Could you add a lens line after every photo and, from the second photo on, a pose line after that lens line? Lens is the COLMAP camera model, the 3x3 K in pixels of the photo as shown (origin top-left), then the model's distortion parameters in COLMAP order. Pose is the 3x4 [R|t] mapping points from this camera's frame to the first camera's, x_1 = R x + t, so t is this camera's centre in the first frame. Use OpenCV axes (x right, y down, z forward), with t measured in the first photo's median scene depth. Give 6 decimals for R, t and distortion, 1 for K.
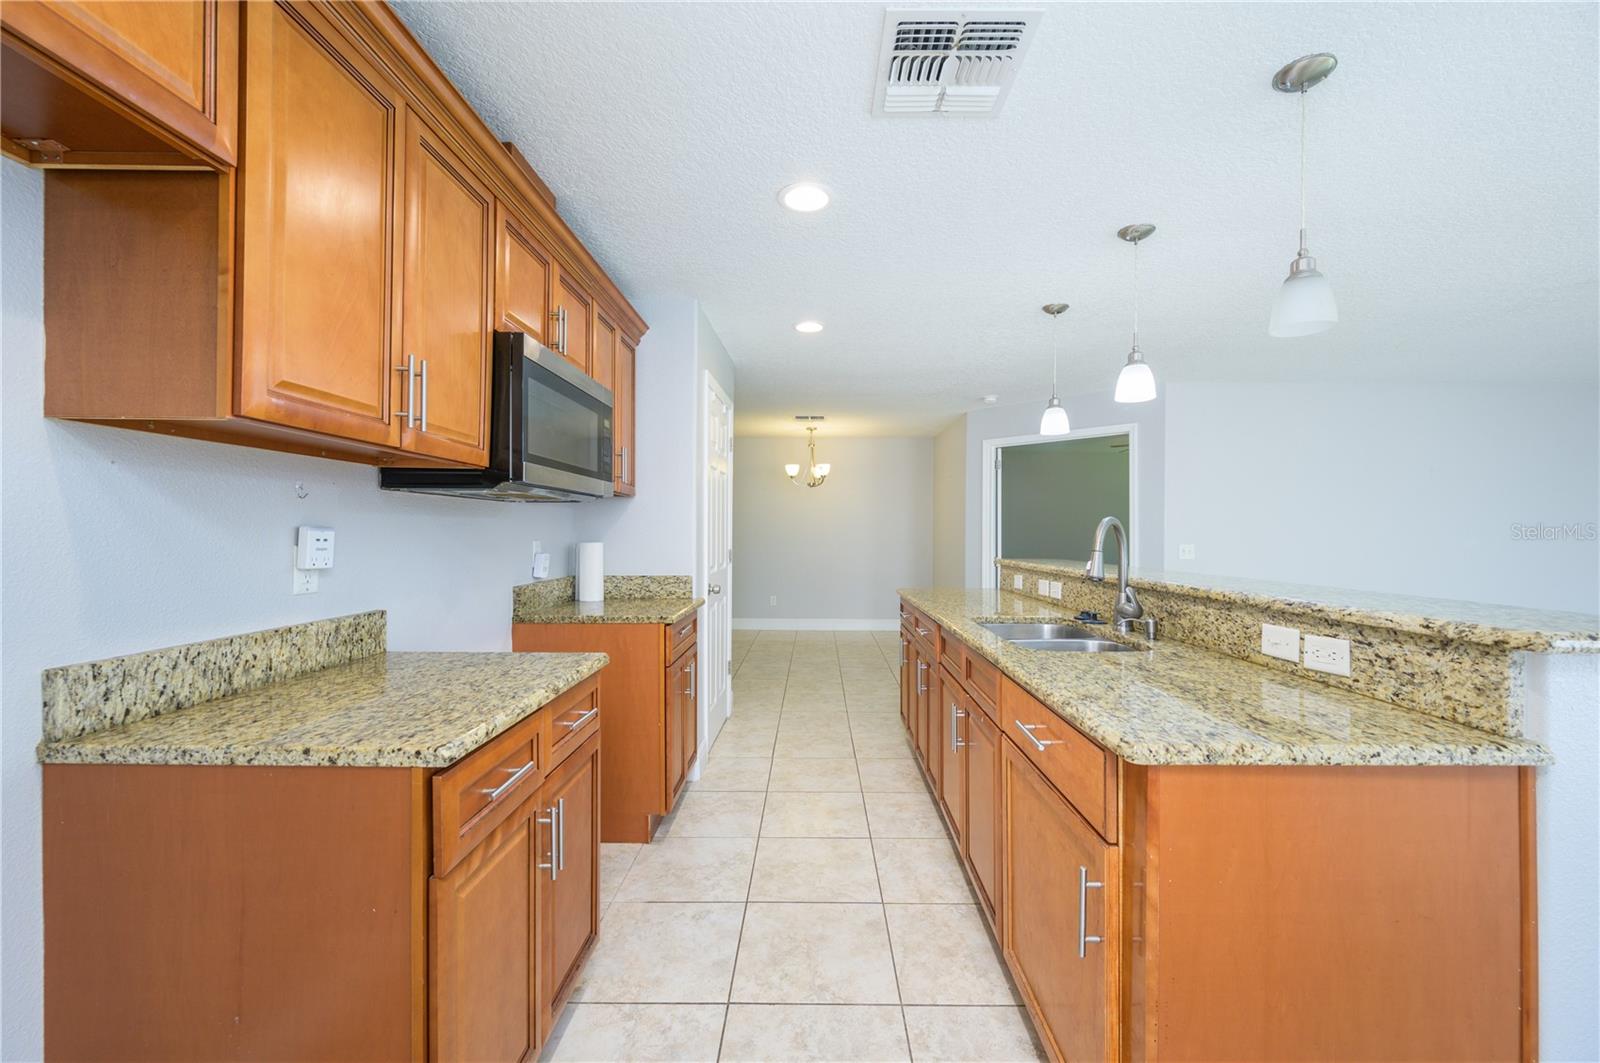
lens RADIAL K [[635.1, 0, 800.4], [0, 635.1, 534.1], [0, 0, 1]] dist [-0.000177, 0.000276]
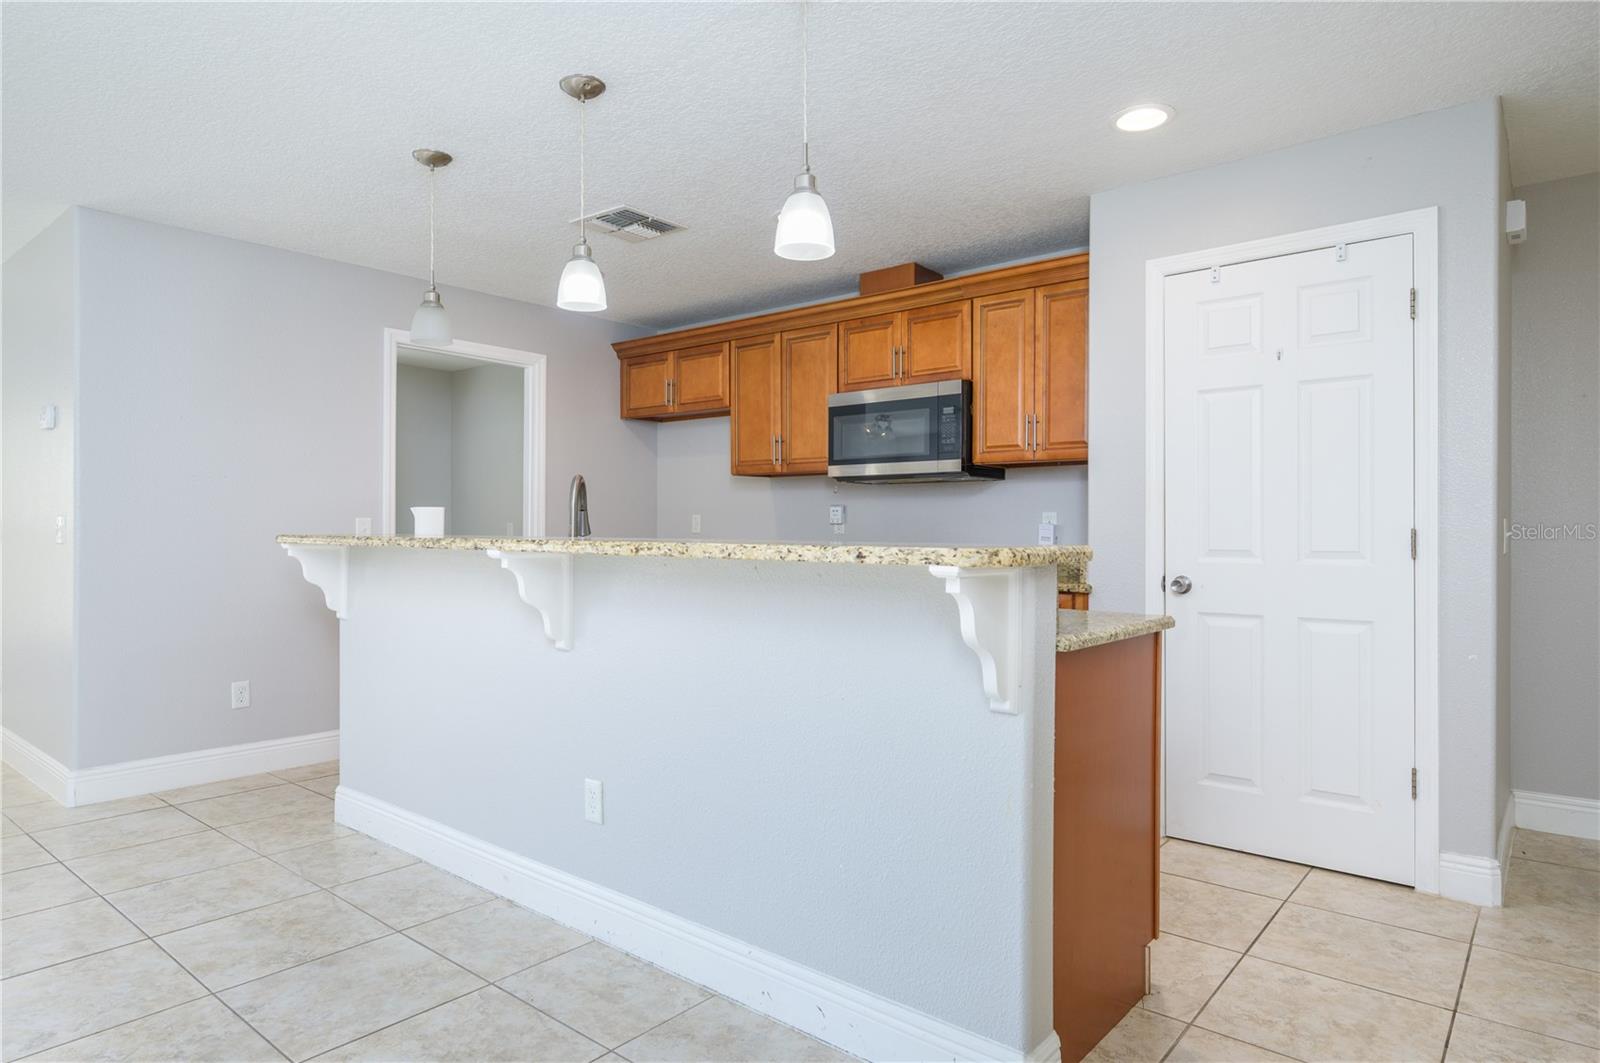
lens RADIAL K [[938.3, 0, 800.0], [0, 938.3, 531.5], [0, 0, 1]] dist [-0.001043, -0.000526]
pose [[-0.629480, -0.007135, -0.776984, 2.062409], [-0.011108, 0.999938, -0.000183, 0.091681], [0.776937, 0.008515, -0.629520, 3.214326]]
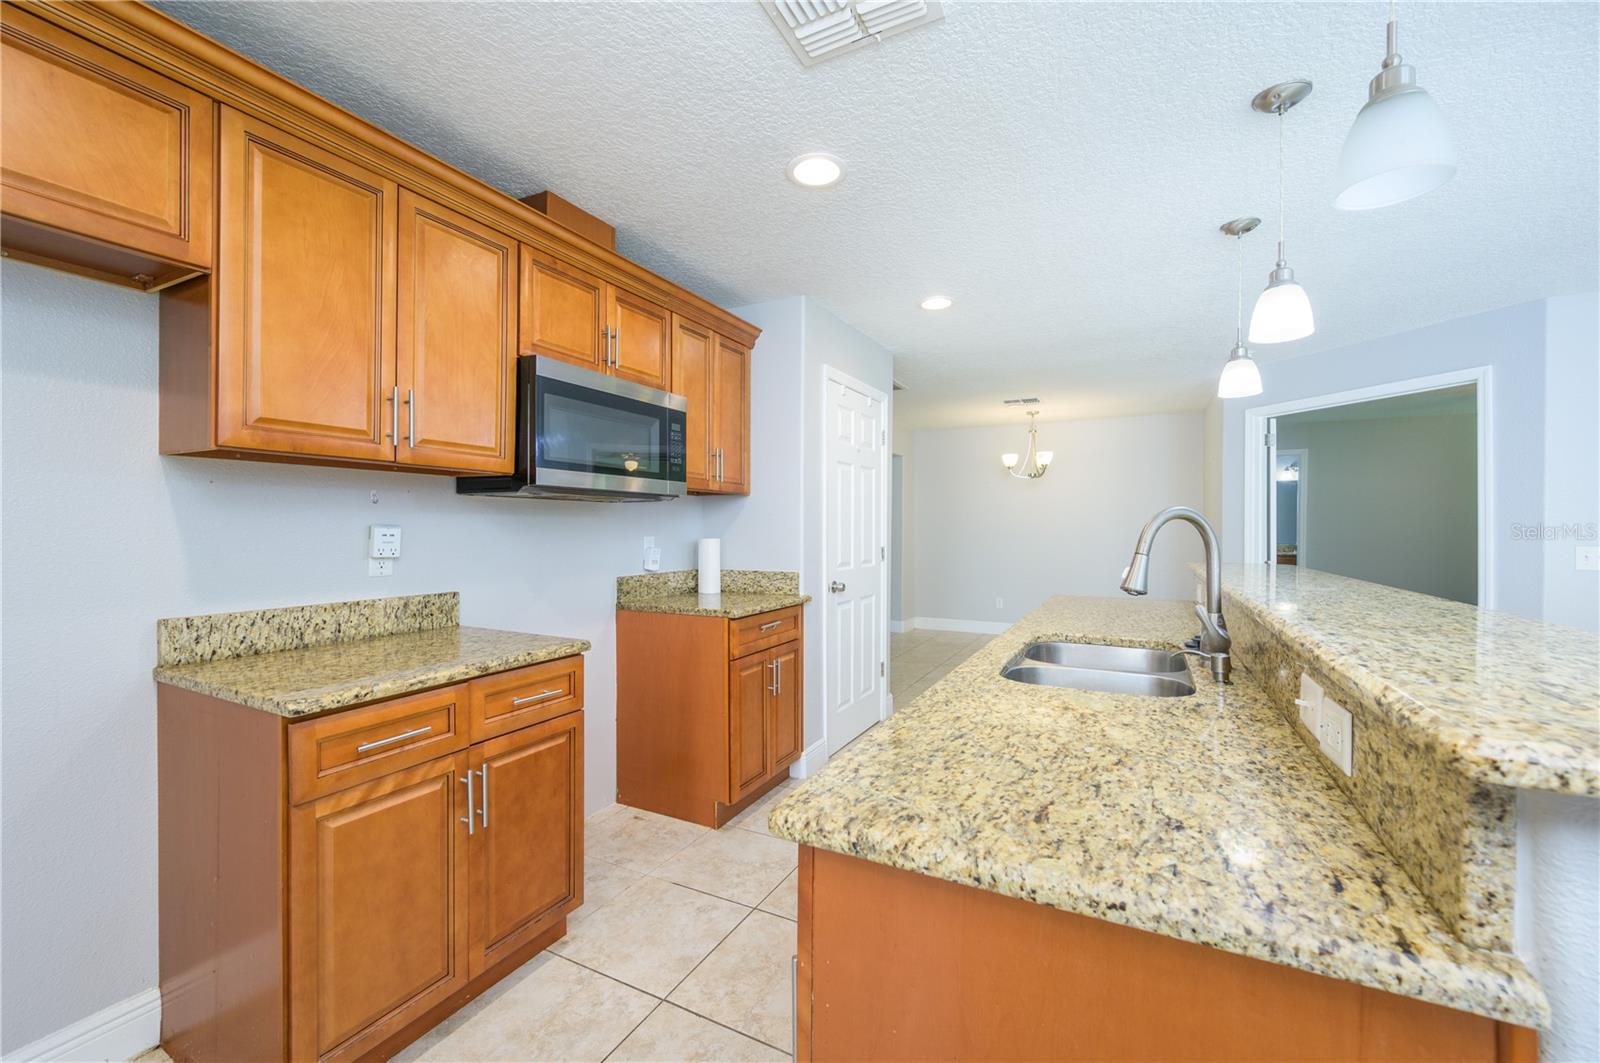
lens RADIAL K [[639.6, 0, 809.2], [0, 639.6, 530.2], [0, 0, 1]] dist [-0.000014, 0.000085]
pose [[0.891816, -0.000671, -0.452397, 0.636361], [0.000243, 0.999999, -0.001005, 0.000362], [0.452398, 0.000786, 0.891816, 0.237245]]
